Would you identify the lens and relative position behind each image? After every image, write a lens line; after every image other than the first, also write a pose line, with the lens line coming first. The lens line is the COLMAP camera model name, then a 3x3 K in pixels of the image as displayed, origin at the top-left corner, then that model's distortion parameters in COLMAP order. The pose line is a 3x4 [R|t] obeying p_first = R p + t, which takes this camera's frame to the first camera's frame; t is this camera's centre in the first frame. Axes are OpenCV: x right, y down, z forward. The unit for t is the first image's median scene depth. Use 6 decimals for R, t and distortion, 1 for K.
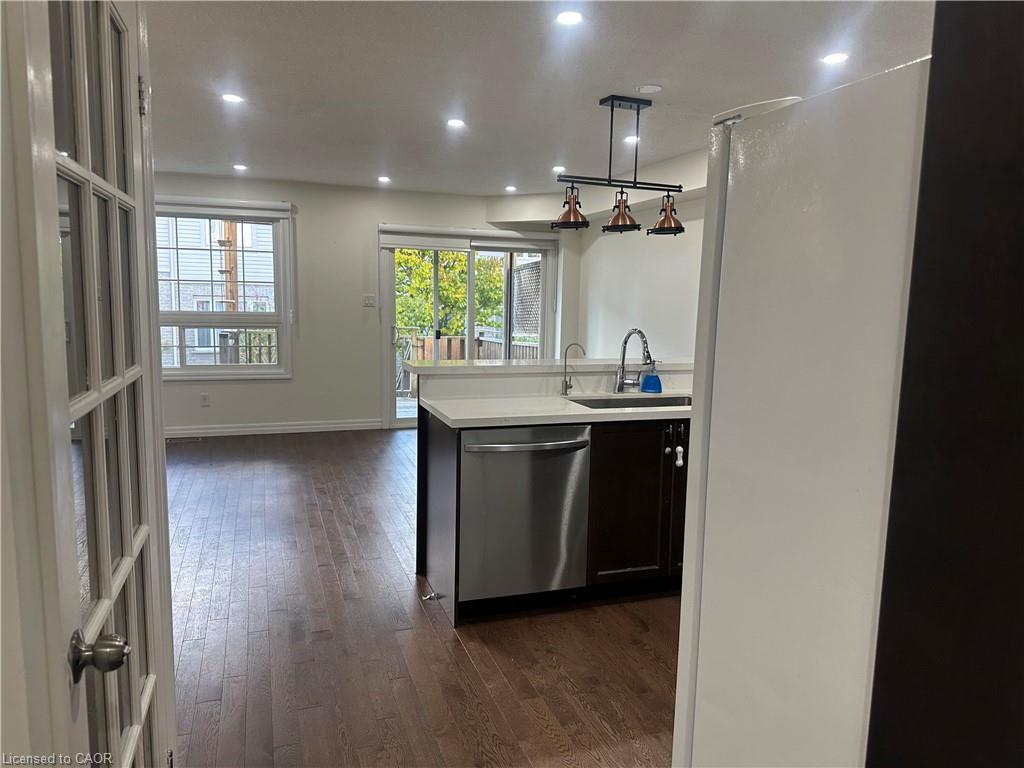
lens RADIAL K [[716.2, 0, 537.6], [0, 716.2, 394.1], [0, 0, 1]] dist [0.045770, -0.051725]
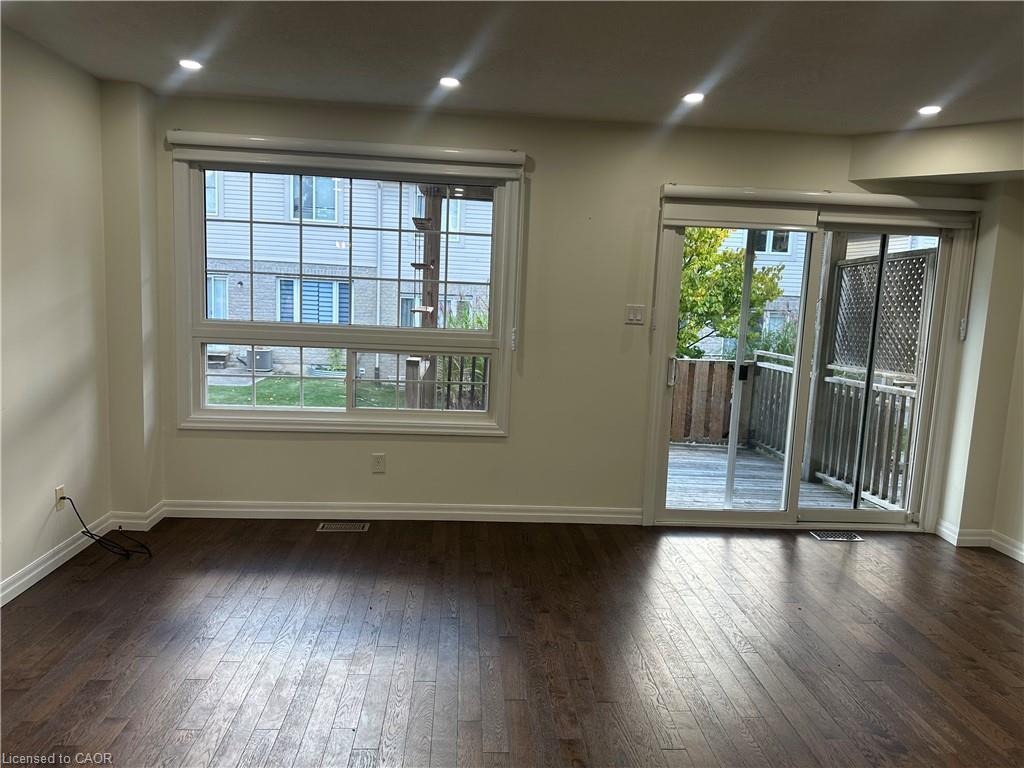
lens RADIAL K [[716.2, 0, 507.8], [0, 716.2, 378.1], [0, 0, 1]] dist [0.045770, -0.051725]
pose [[0.956263, 0.053291, -0.287614, -0.165439], [-0.058196, 0.998269, -0.008524, -0.067104], [0.286662, 0.024889, 0.957708, 0.403812]]
